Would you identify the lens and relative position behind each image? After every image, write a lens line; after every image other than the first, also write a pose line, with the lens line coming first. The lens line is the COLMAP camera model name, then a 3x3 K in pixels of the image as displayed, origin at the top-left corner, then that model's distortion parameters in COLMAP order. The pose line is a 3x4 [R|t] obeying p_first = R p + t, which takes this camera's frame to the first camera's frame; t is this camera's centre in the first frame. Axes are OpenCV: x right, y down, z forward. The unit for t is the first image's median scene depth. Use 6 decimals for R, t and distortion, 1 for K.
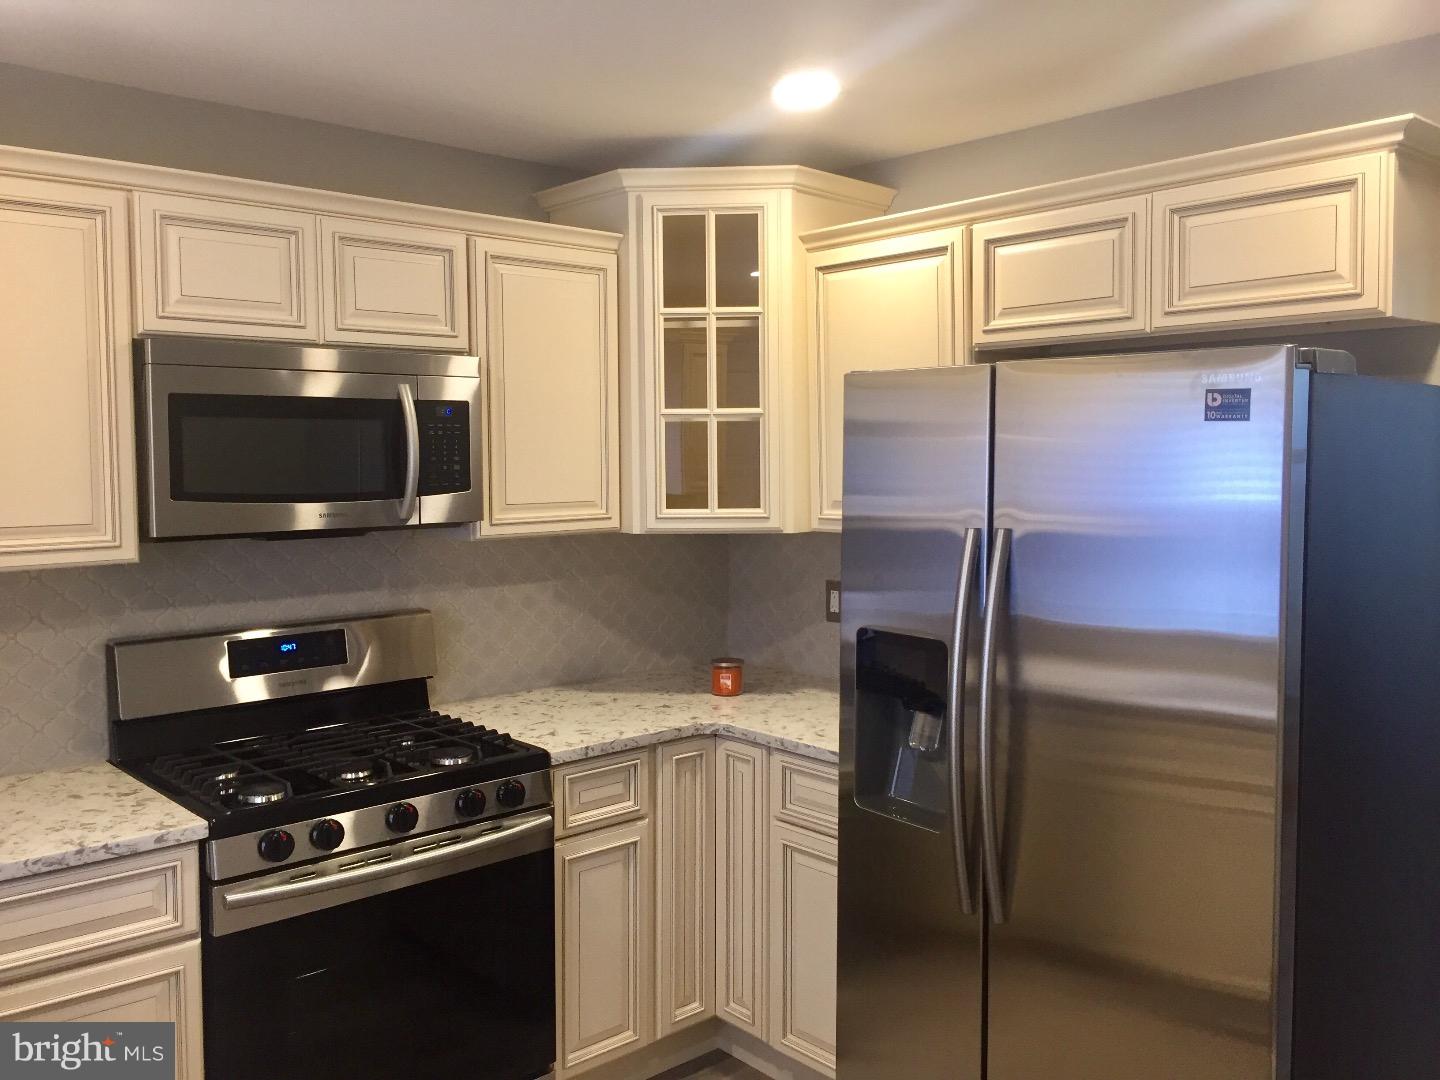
lens RADIAL K [[1272.3, 0, 719.4], [0, 1272.3, 534.9], [0, 0, 1]] dist [0.081138, -0.075128]
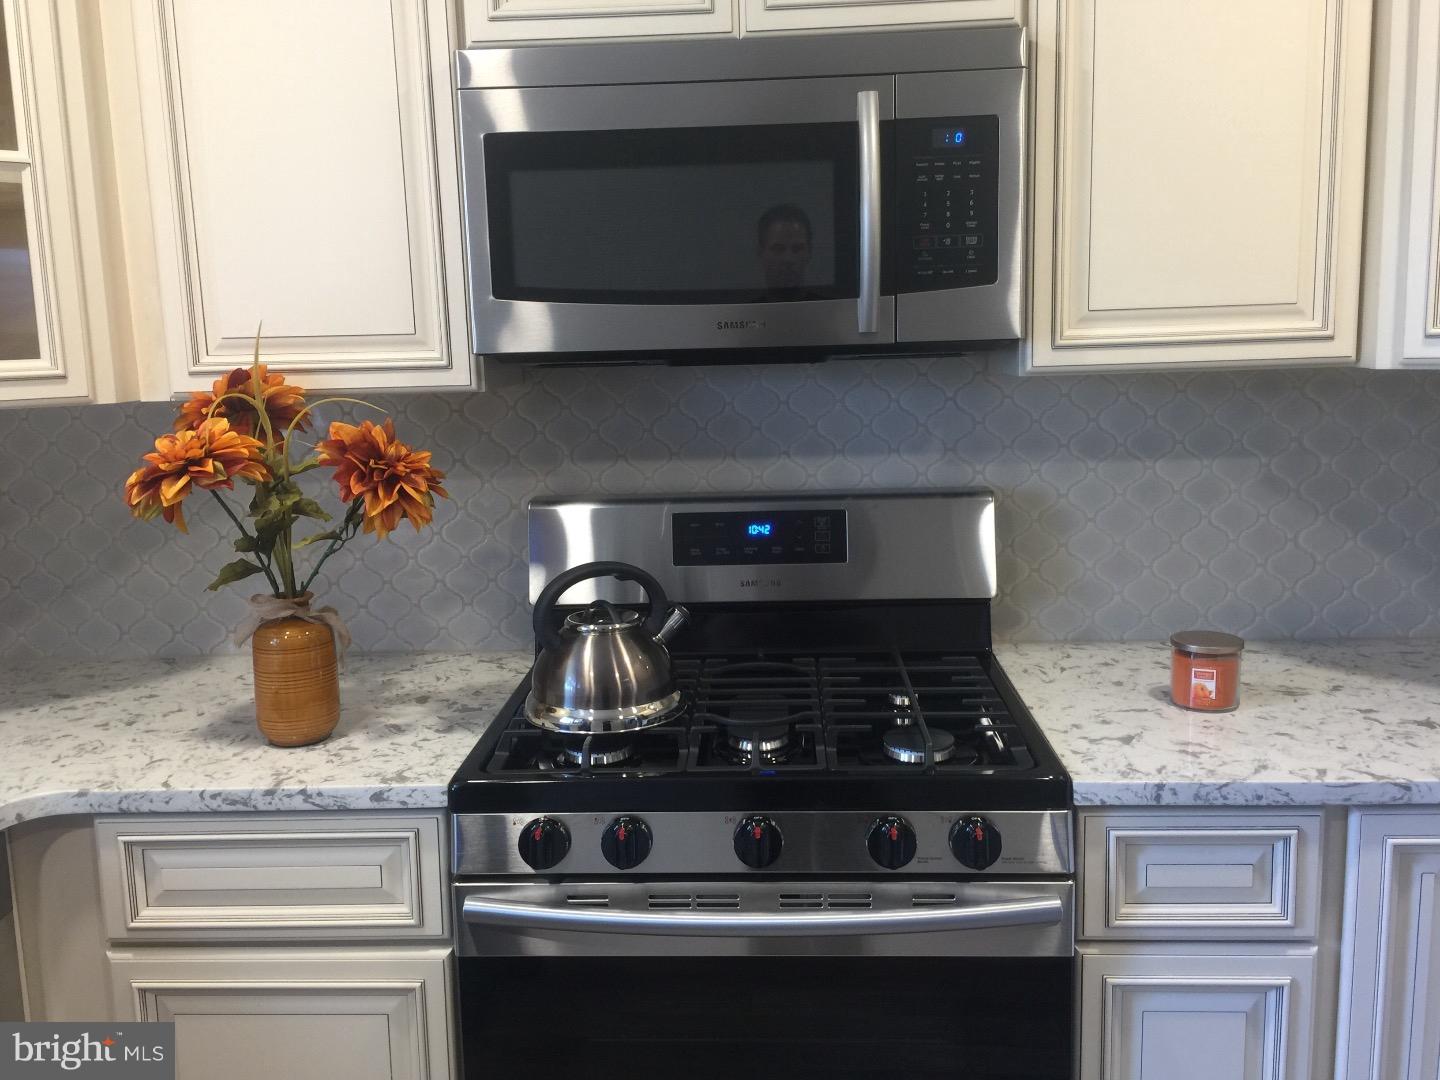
lens RADIAL K [[1272.3, 0, 705.4], [0, 1272.3, 524.4], [0, 0, 1]] dist [0.081138, -0.075128]
pose [[0.713067, 0.095672, -0.694538, 0.114269], [-0.027217, 0.993676, 0.108934, 0.012853], [0.700567, -0.058774, 0.711162, 0.522655]]
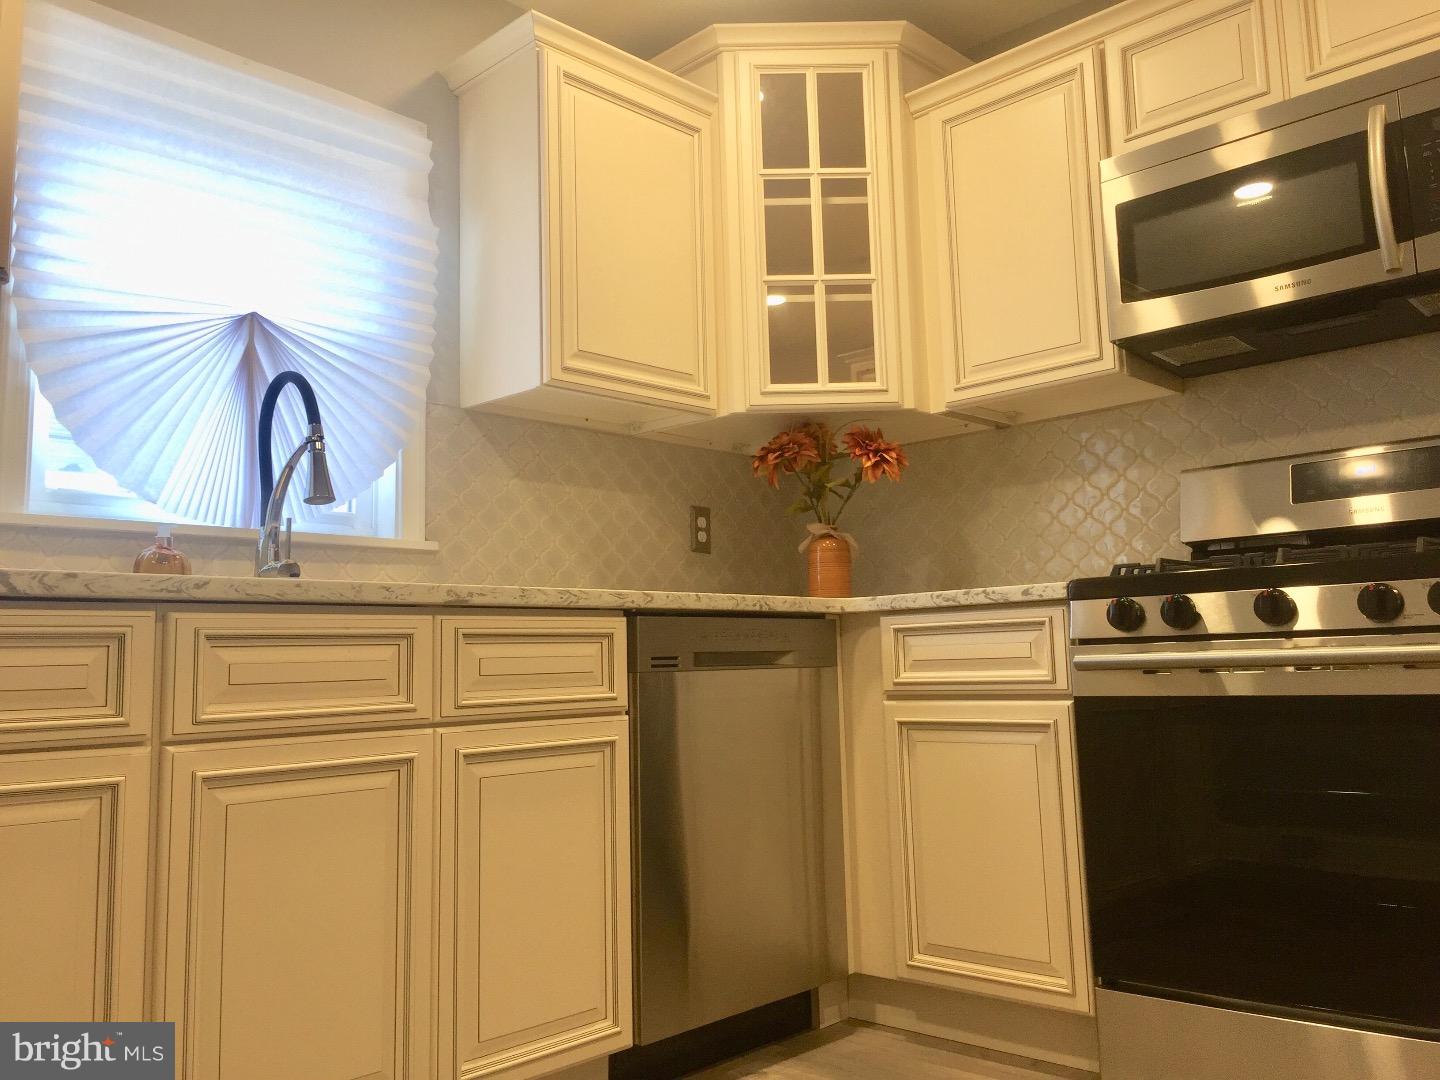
lens RADIAL K [[1272.3, 0, 721.4], [0, 1272.3, 531.9], [0, 0, 1]] dist [0.081138, -0.075128]
pose [[0.098507, -0.112434, -0.988764, 0.488450], [-0.041360, 0.992276, -0.116954, 0.257832], [0.994277, 0.052416, 0.093096, 0.516533]]
